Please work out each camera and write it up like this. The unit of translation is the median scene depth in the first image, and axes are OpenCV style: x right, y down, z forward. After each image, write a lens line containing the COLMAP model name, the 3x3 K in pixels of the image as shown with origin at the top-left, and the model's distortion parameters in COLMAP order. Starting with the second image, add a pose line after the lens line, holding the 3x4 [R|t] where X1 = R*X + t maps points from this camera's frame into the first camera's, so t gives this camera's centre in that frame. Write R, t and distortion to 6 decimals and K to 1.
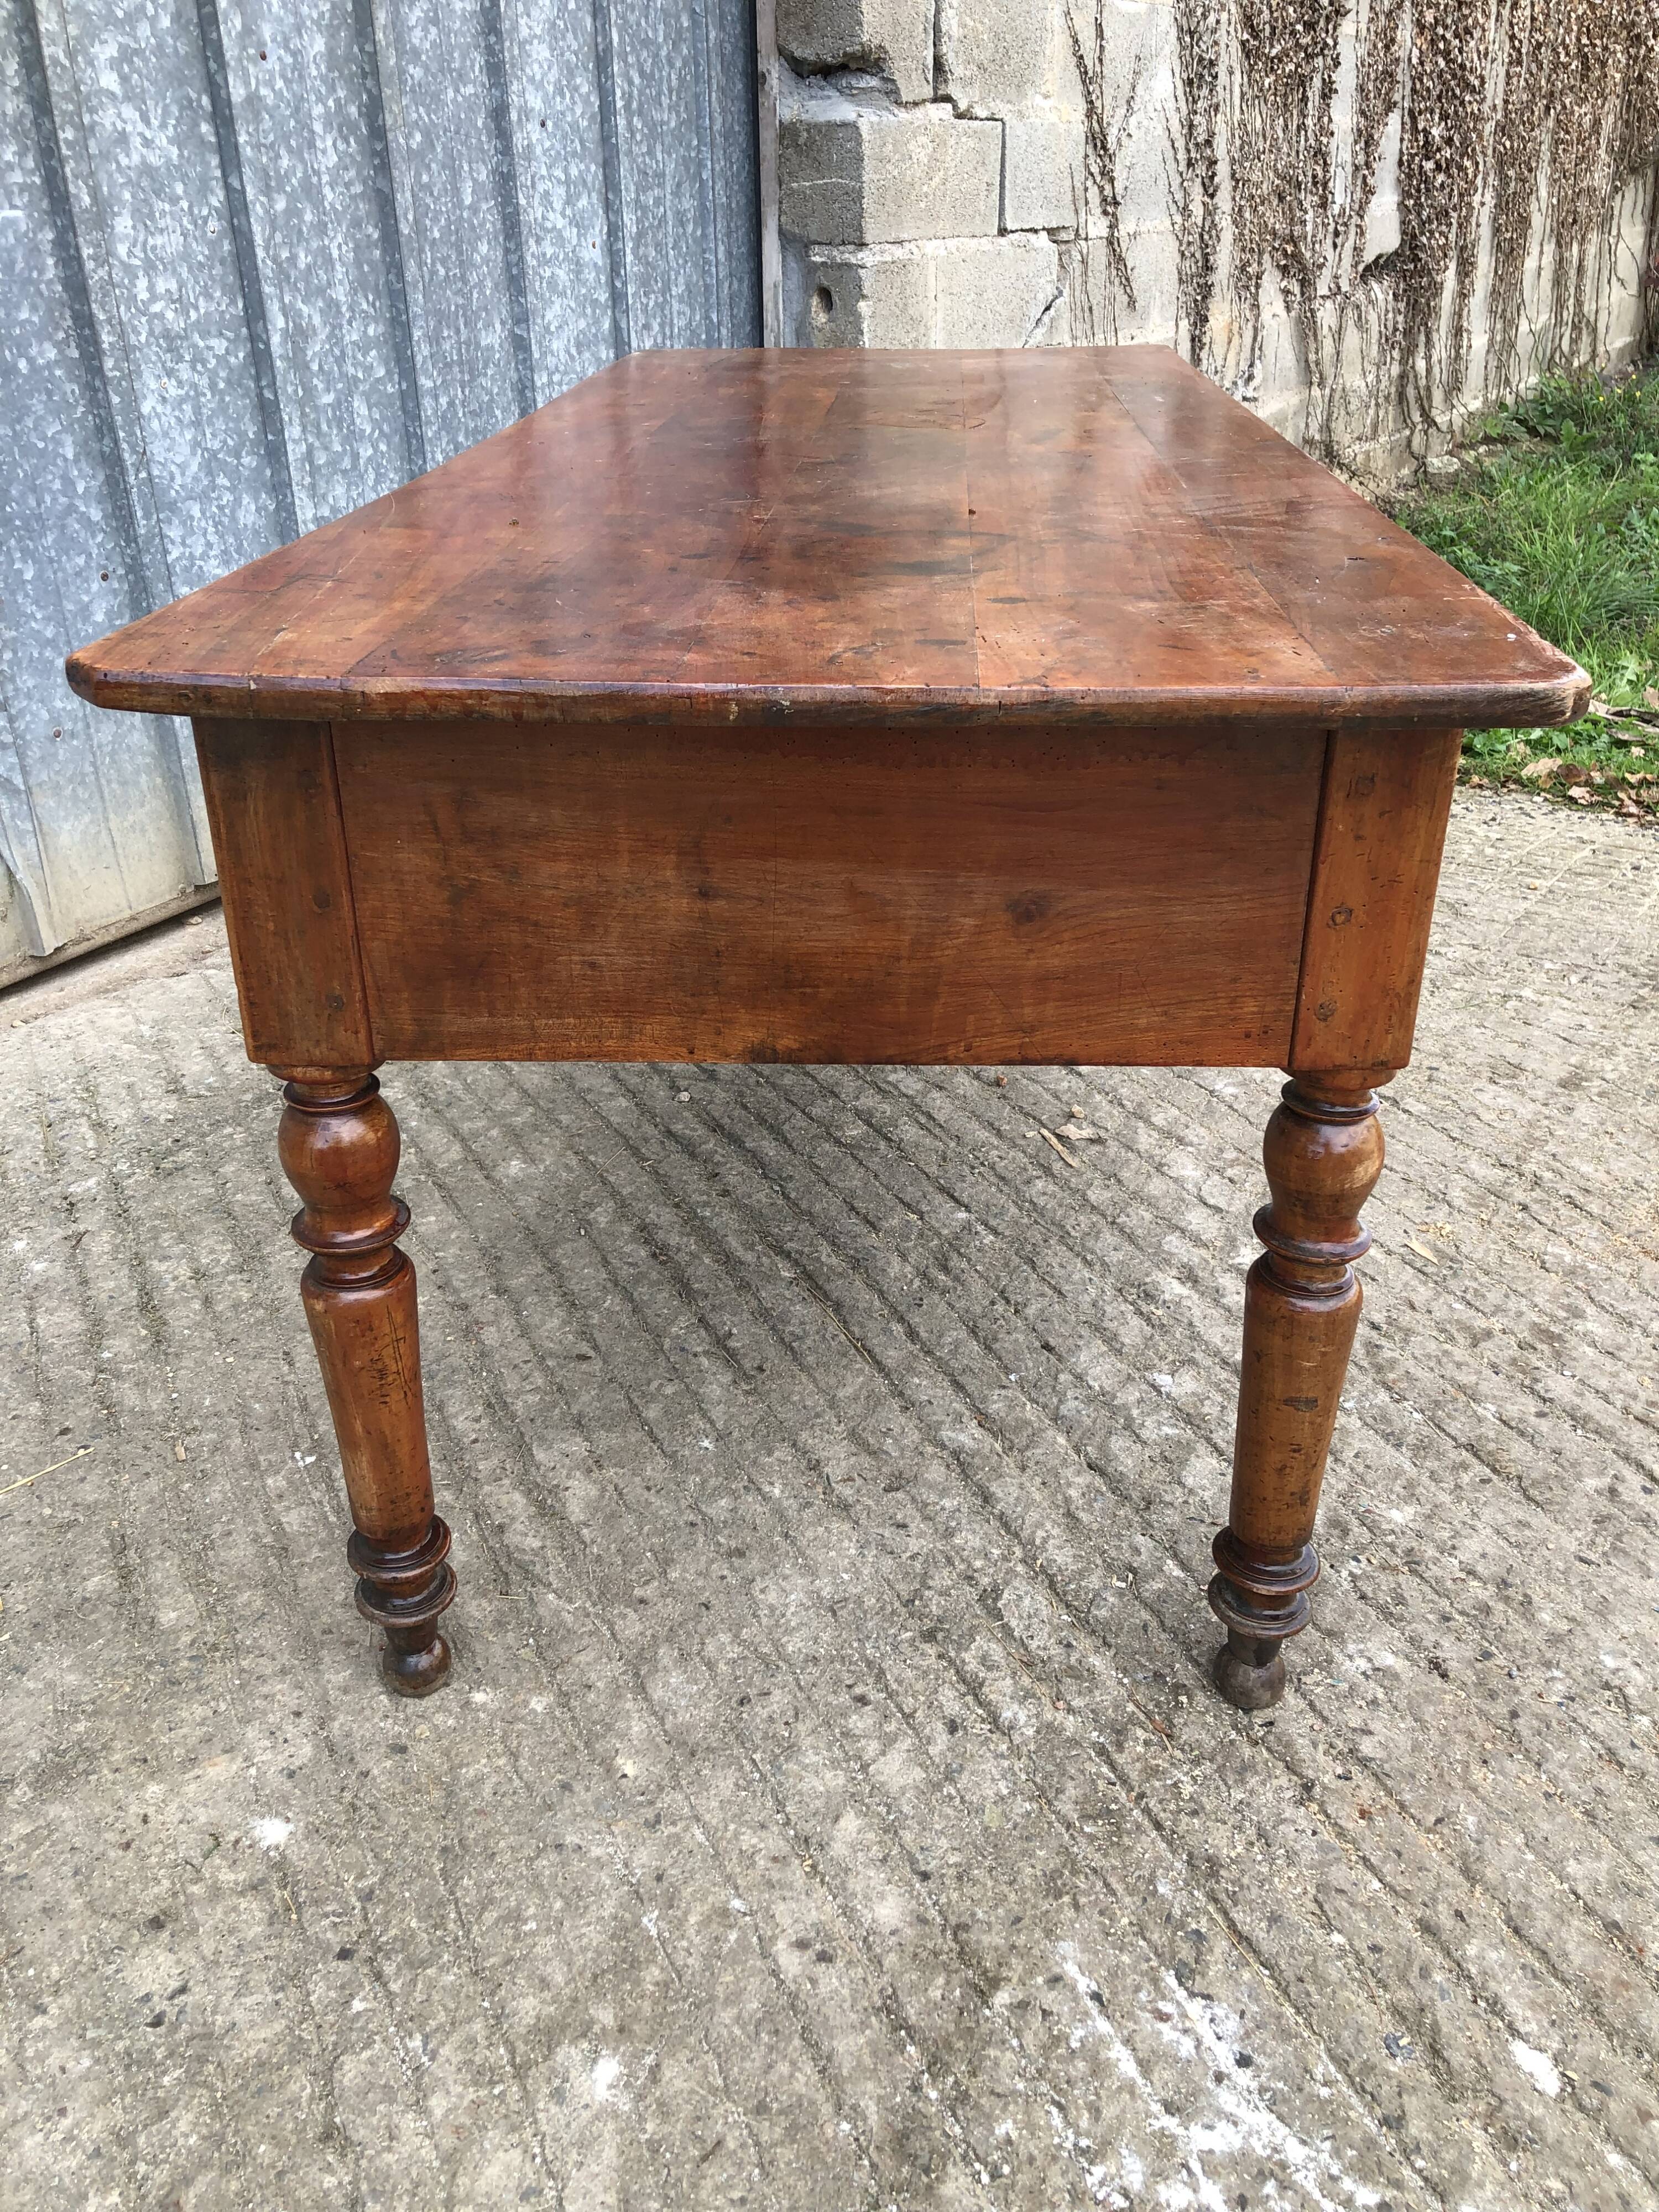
lens RADIAL K [[1816.4, 0, 845.9], [0, 1816.4, 1092.7], [0, 0, 1]] dist [0.013950, 0.005000]
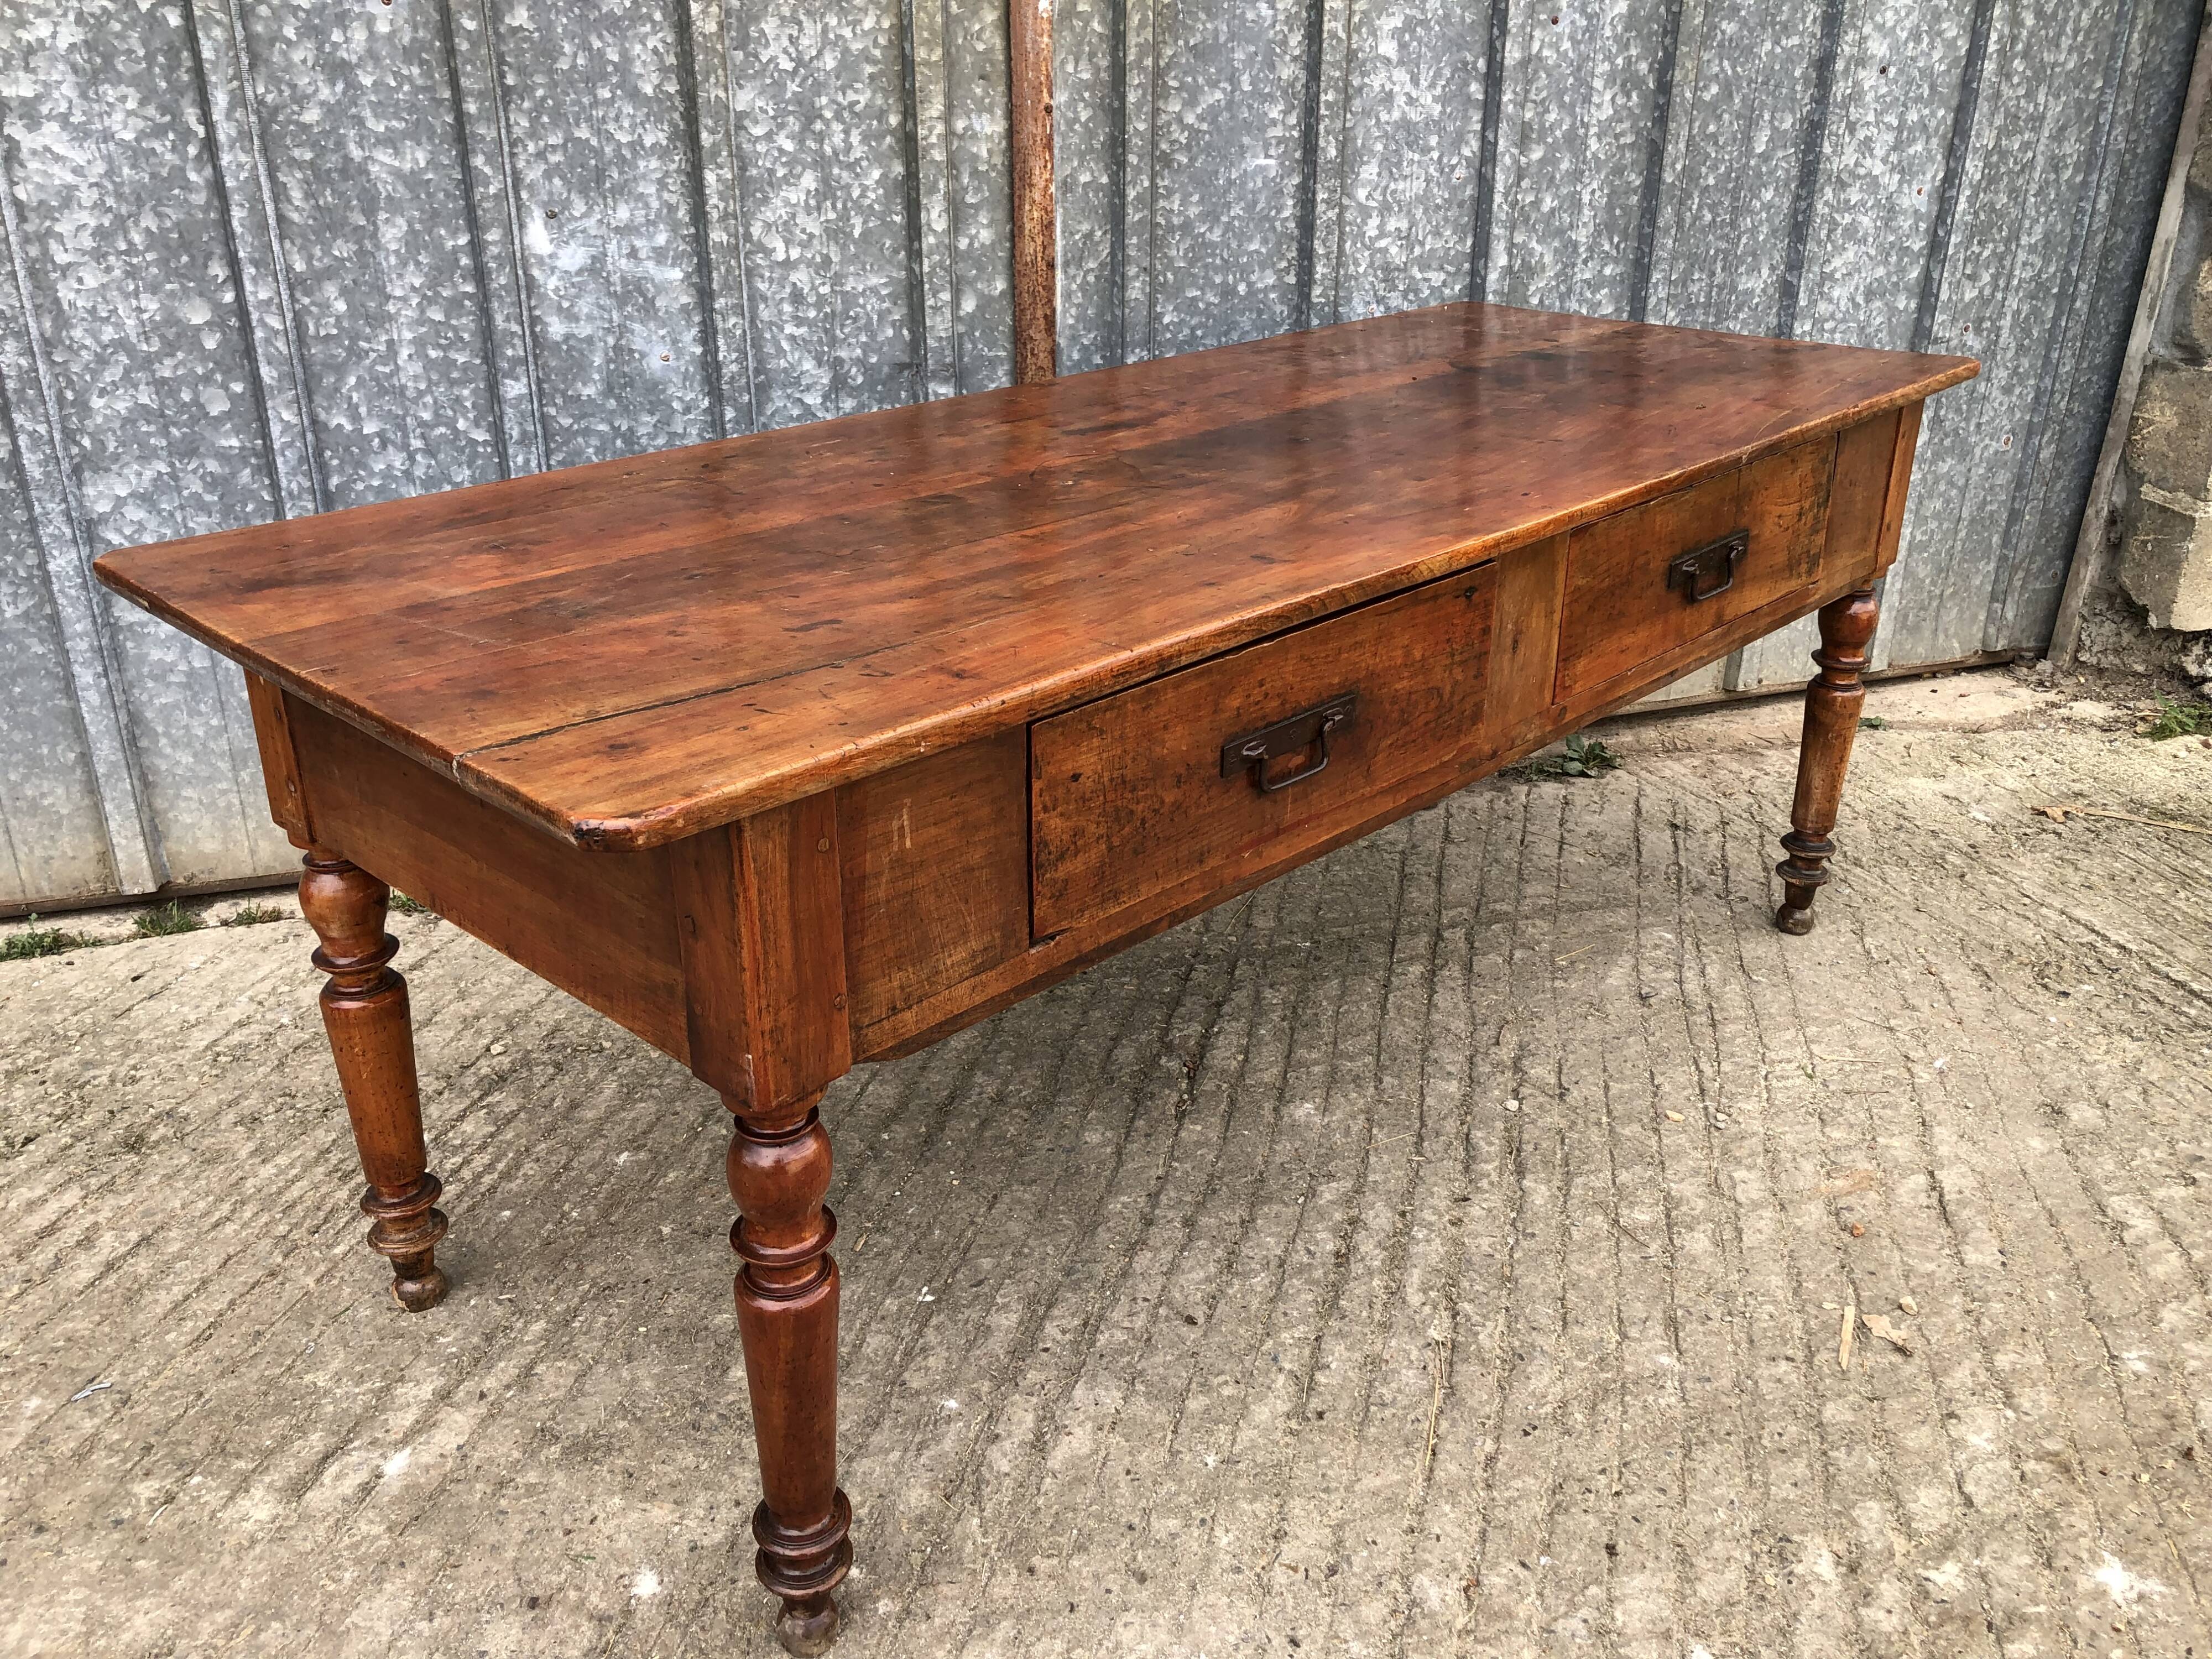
lens RADIAL K [[1816.4, 0, 1098.9], [0, 1816.4, 801.7], [0, 0, 1]] dist [0.013950, 0.005000]
pose [[0.757132, 0.282966, -0.588796, 0.228534], [-0.308363, 0.949391, 0.059739, -0.120727], [0.575902, 0.136333, 0.806071, 0.062400]]
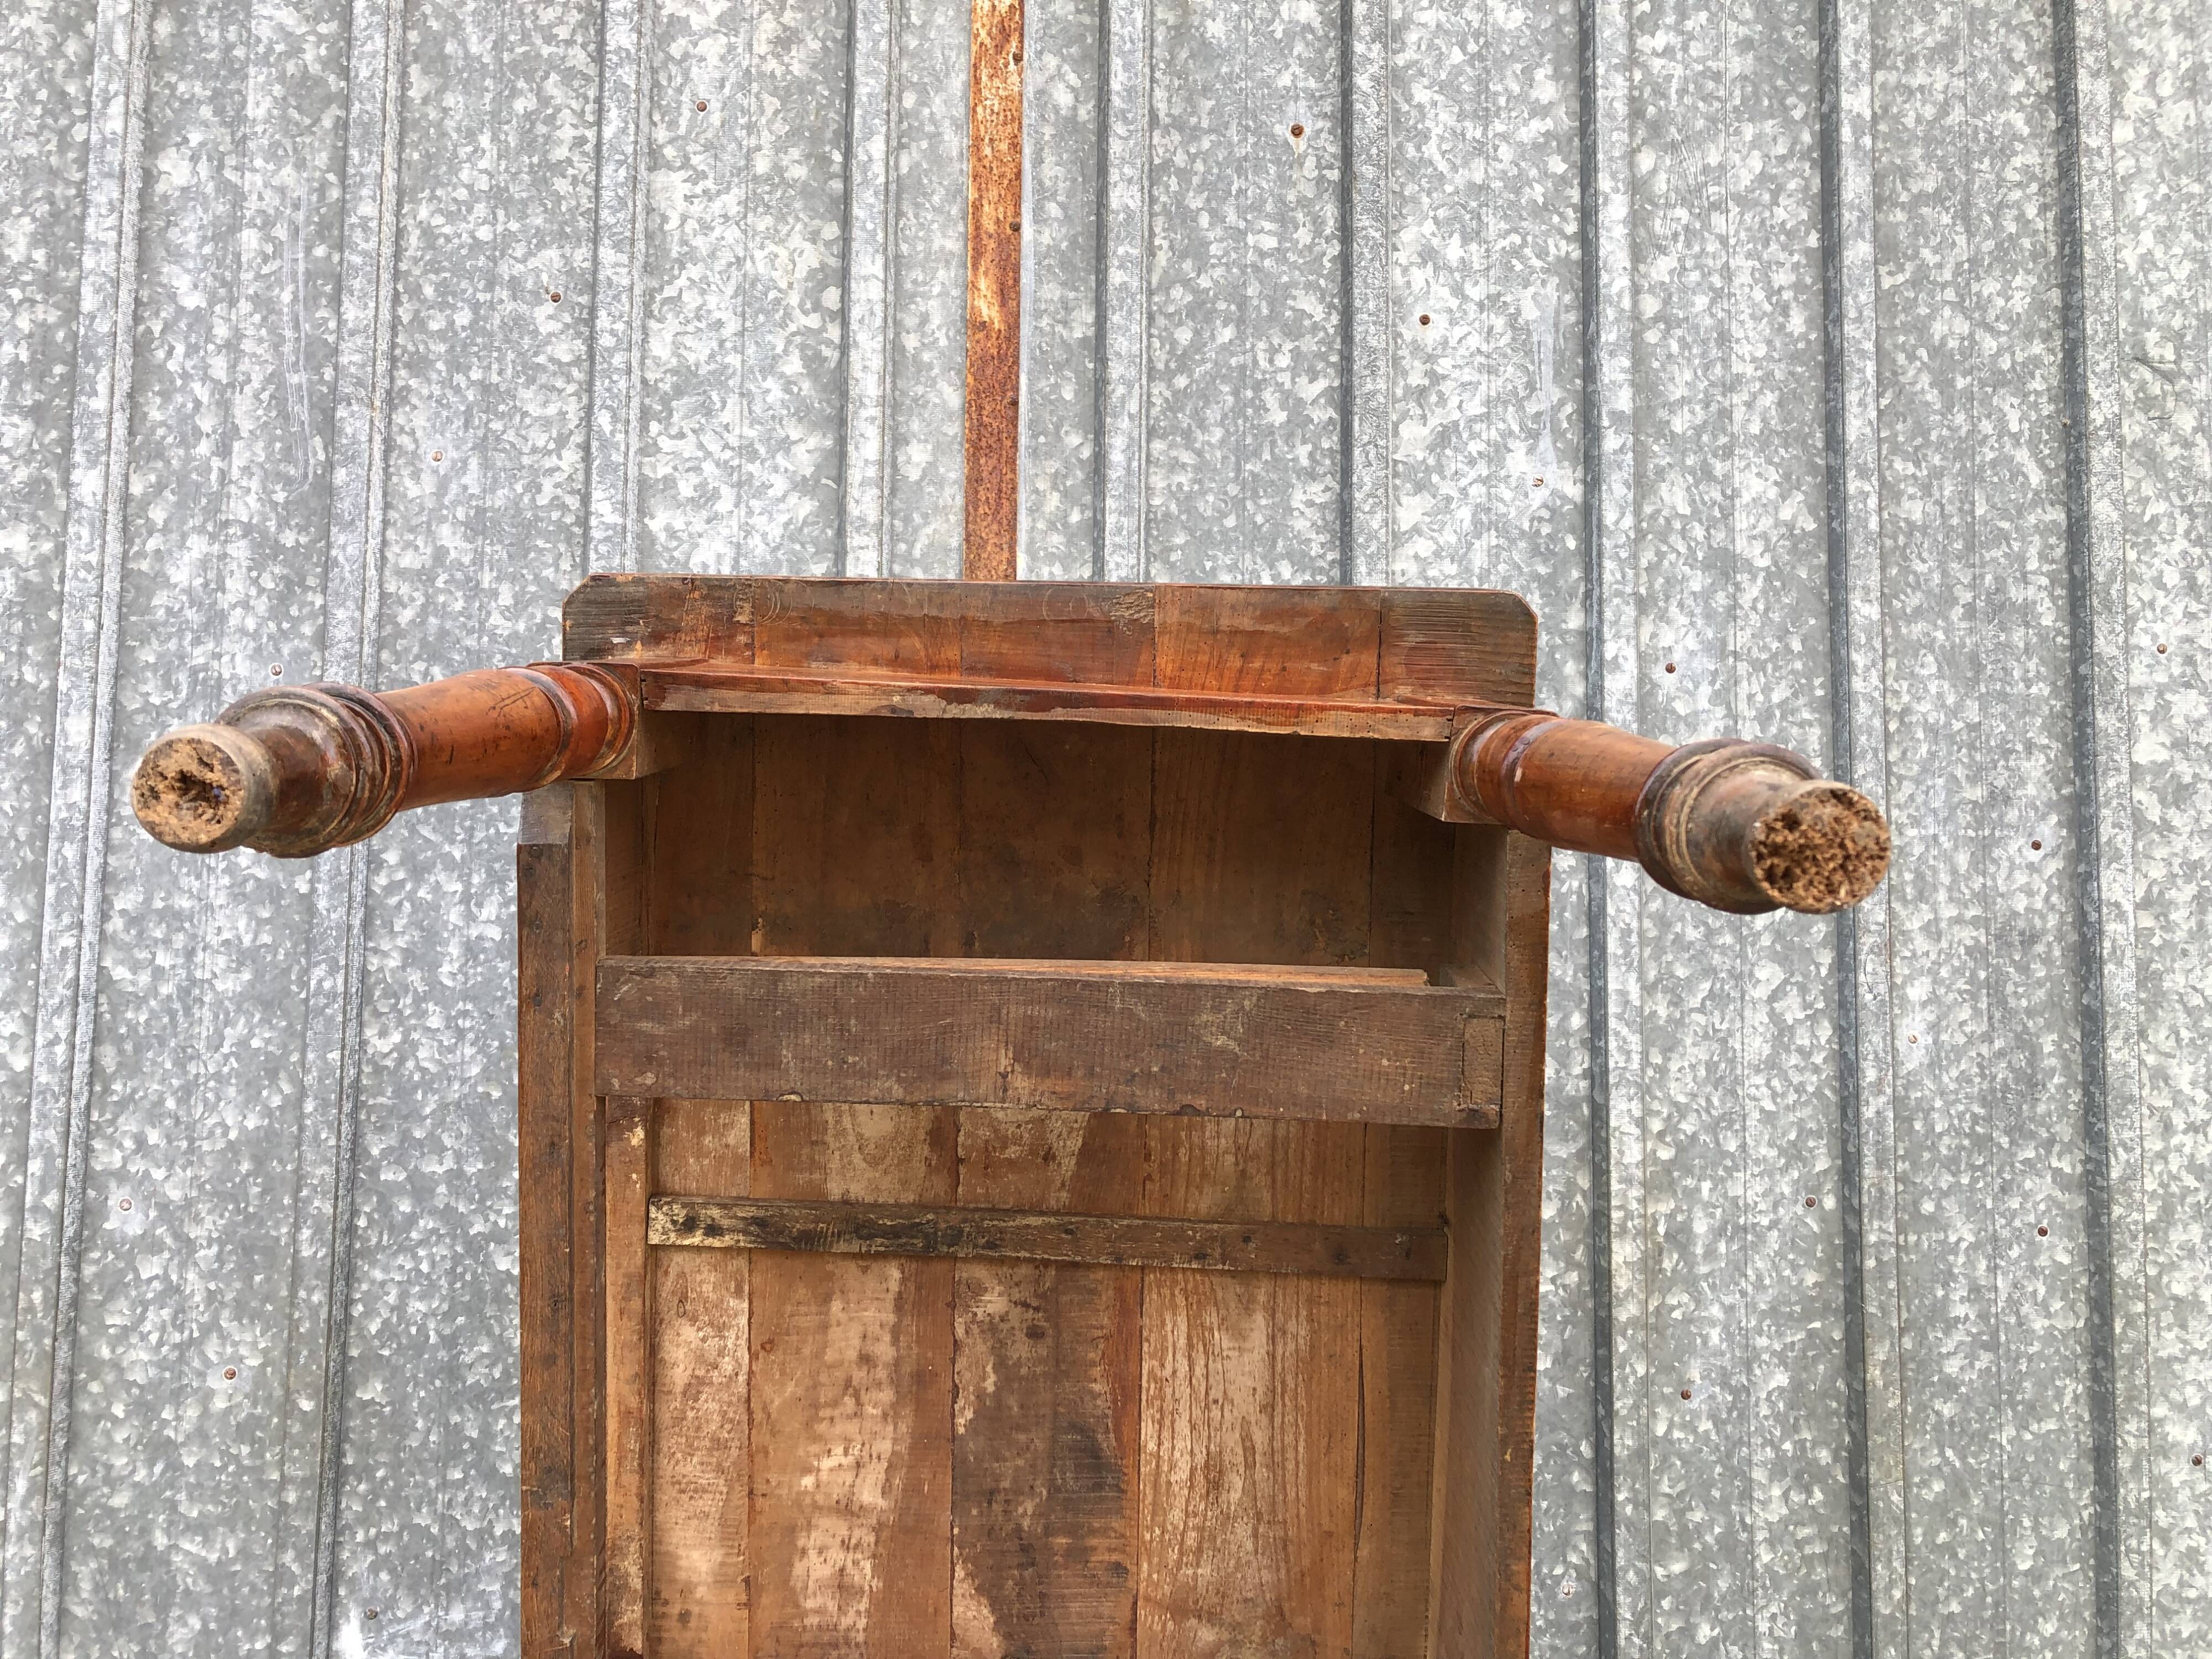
lens RADIAL K [[1816.4, 0, 1083.0], [0, 1816.4, 787.9], [0, 0, 1]] dist [0.013950, 0.005000]
pose [[0.567951, -0.031937, -0.822443, 0.202784], [-0.390557, 0.869126, -0.303456, -0.451200], [0.724498, 0.493559, 0.481147, 0.284009]]
